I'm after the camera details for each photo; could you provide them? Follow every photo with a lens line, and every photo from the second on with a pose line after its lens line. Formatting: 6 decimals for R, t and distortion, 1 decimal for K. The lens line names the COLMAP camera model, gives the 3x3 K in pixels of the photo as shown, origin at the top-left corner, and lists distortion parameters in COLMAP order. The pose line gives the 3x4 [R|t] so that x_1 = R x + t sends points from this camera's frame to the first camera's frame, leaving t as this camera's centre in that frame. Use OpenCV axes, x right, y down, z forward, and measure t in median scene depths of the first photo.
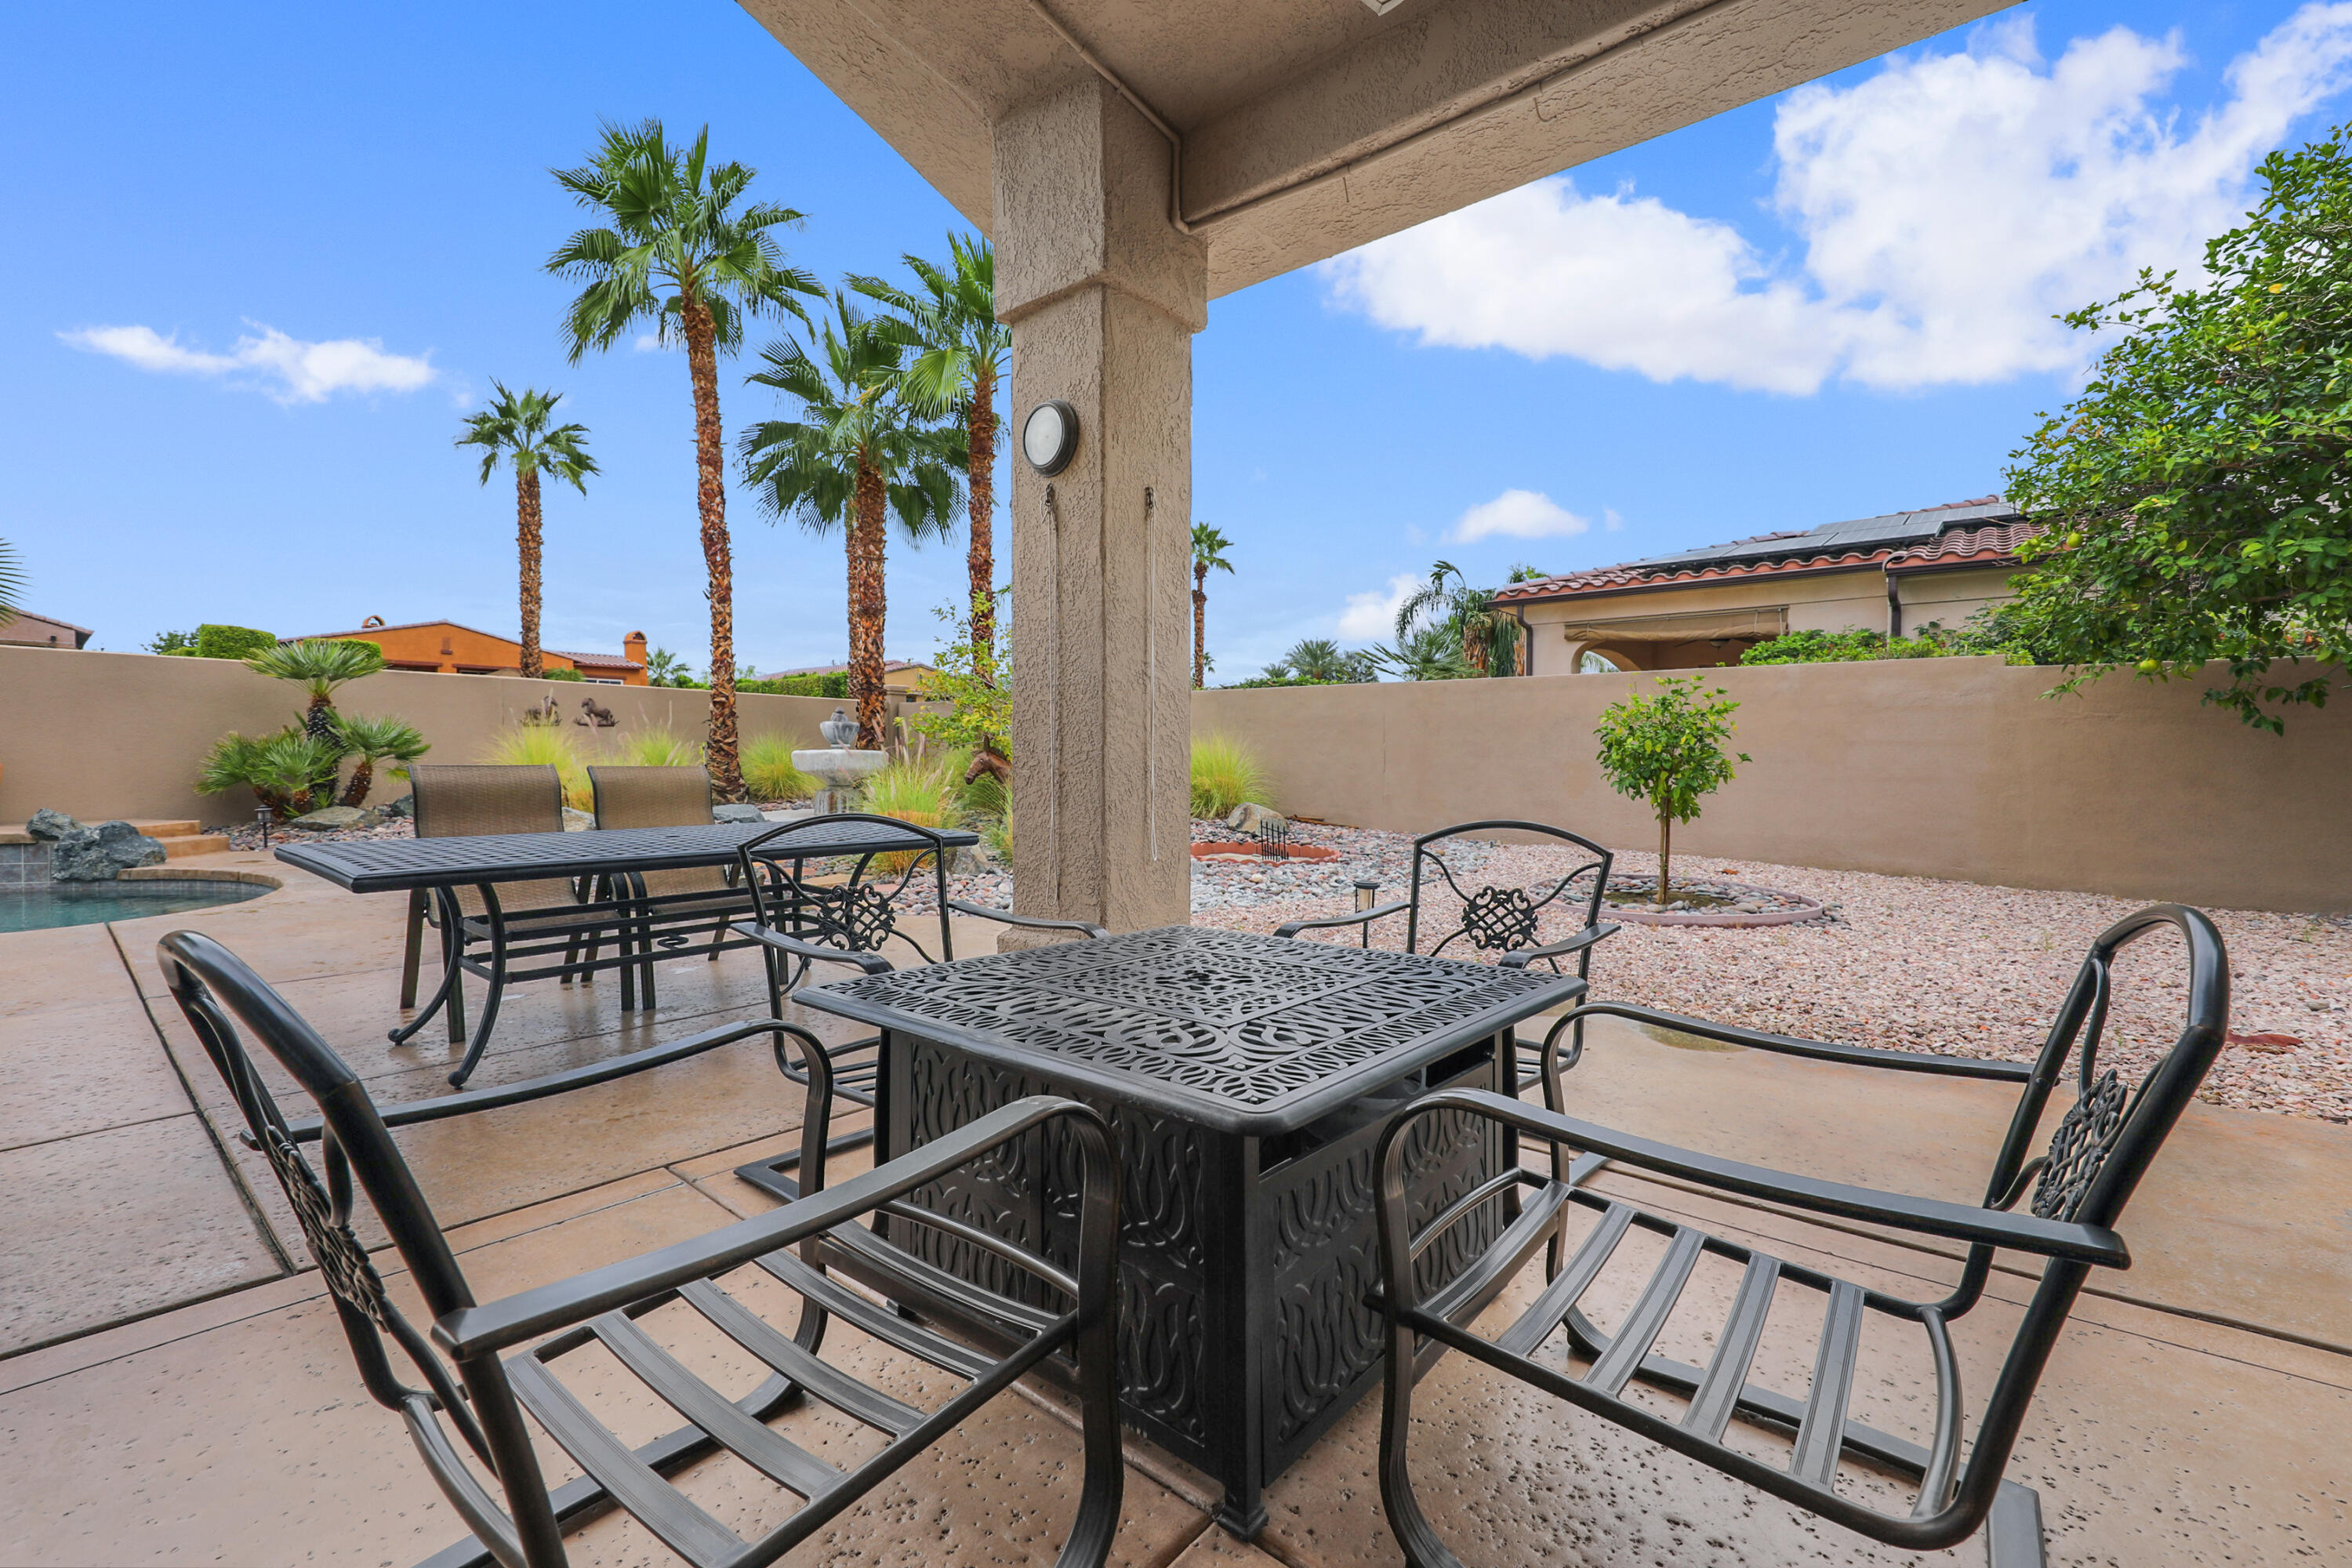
lens RADIAL K [[982.7, 0, 1177.3], [0, 982.7, 774.9], [0, 0, 1]] dist [0.015647, 0.000159]
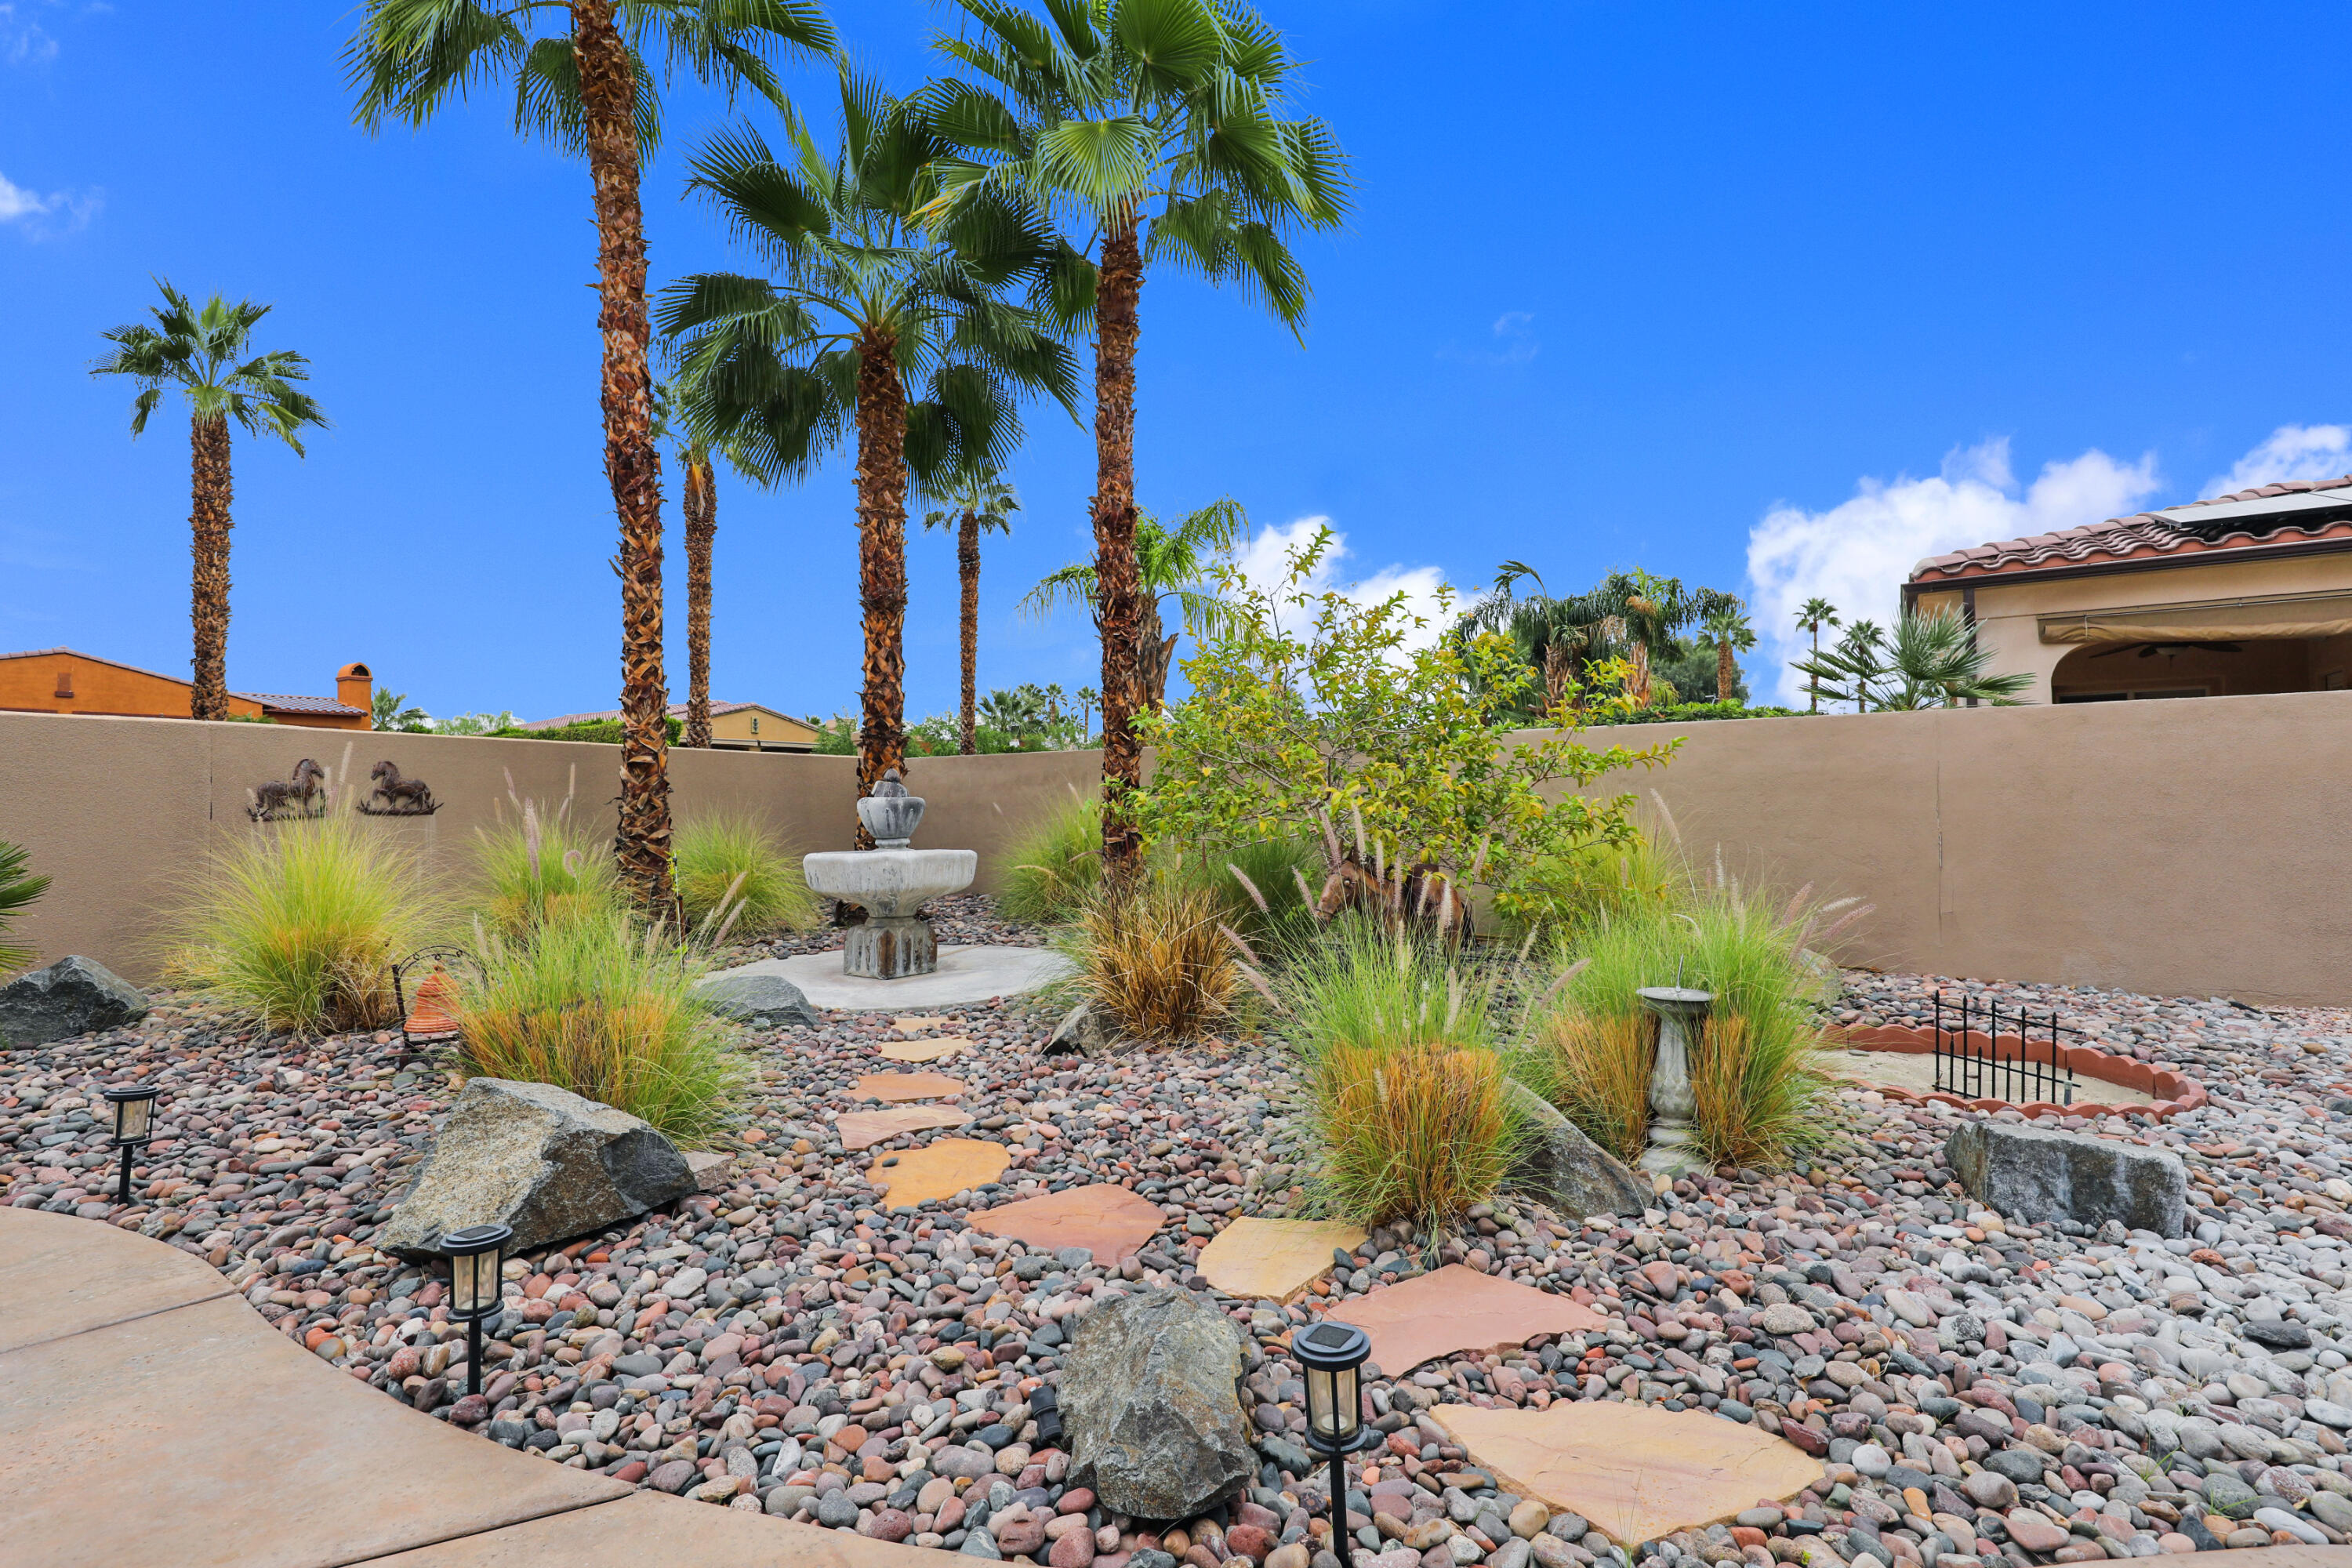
lens RADIAL K [[1162.9, 0, 1182.0], [0, 1162.9, 772.4], [0, 0, 1]] dist [0.018829, -0.002745]
pose [[0.991856, -0.018133, 0.126067, -0.231145], [0.024758, 0.998382, -0.051185, -0.027033], [-0.124935, 0.053889, 0.990700, 0.304780]]
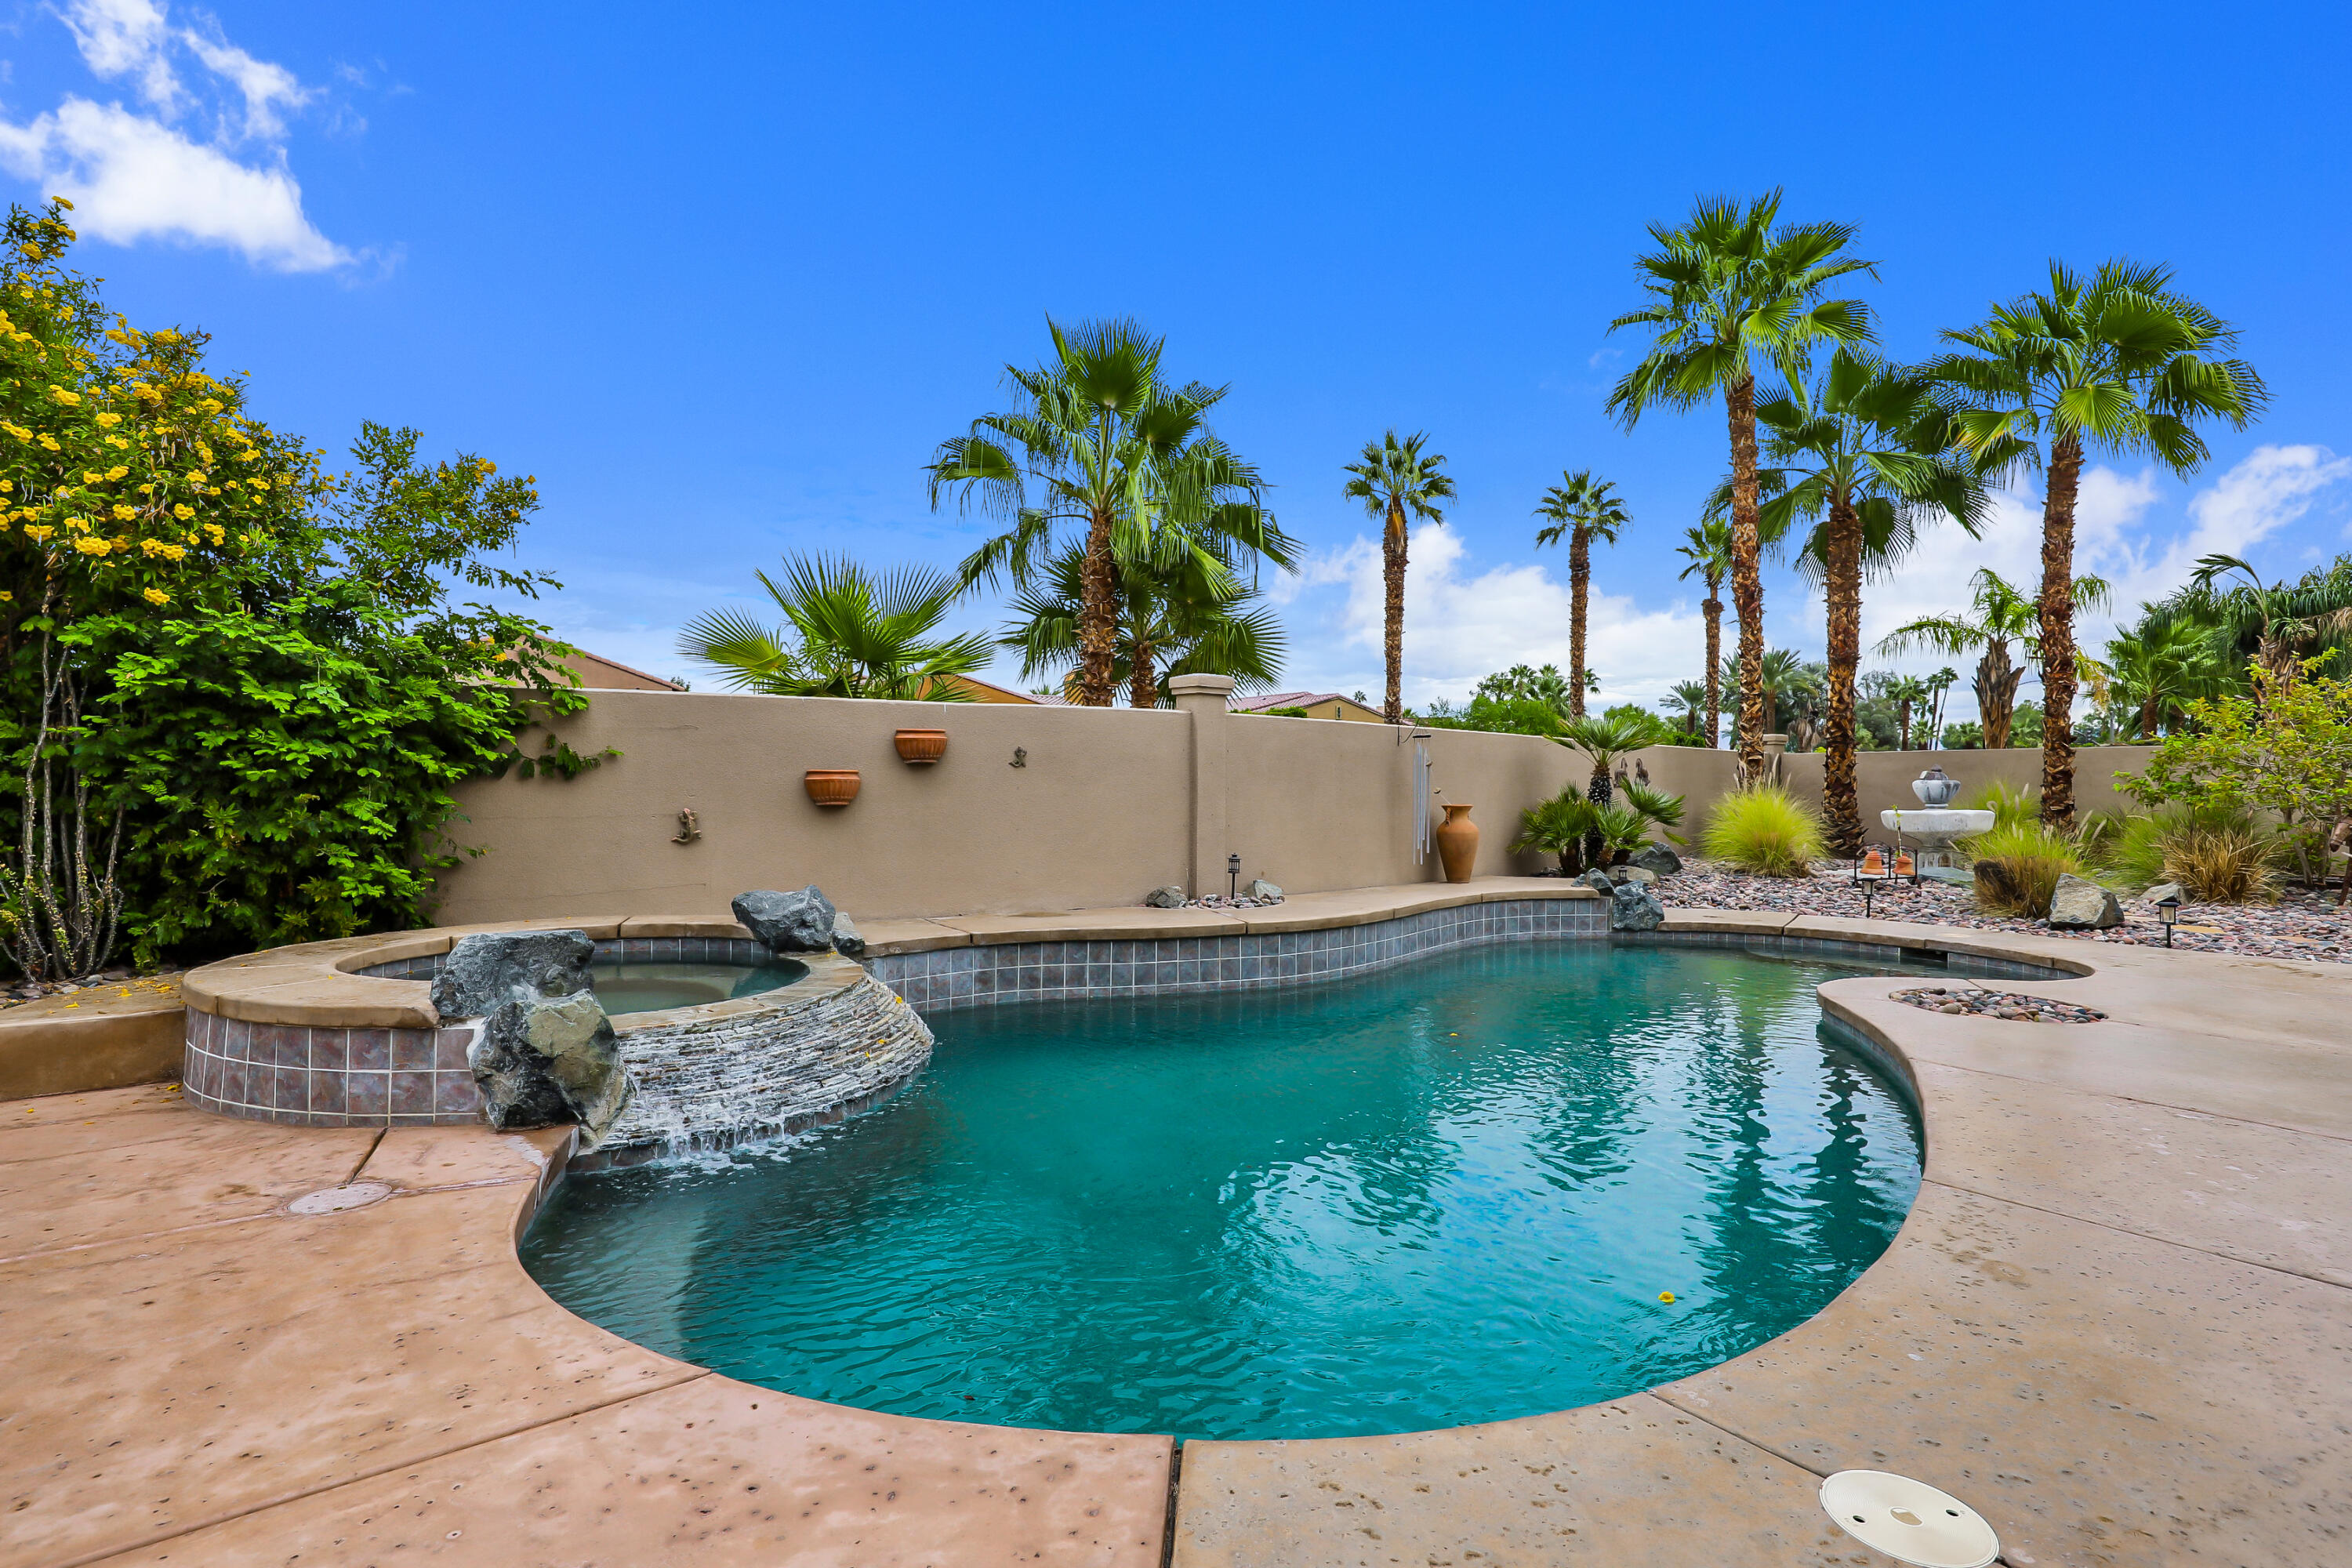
lens RADIAL K [[1162.9, 0, 1181.2], [0, 1162.9, 798.1], [0, 0, 1]] dist [0.018829, -0.002745]
pose [[0.970405, -0.003569, -0.241457, -0.680409], [-0.000250, 0.999875, -0.015783, -0.015771], [0.241484, 0.015377, 0.970283, -0.251876]]
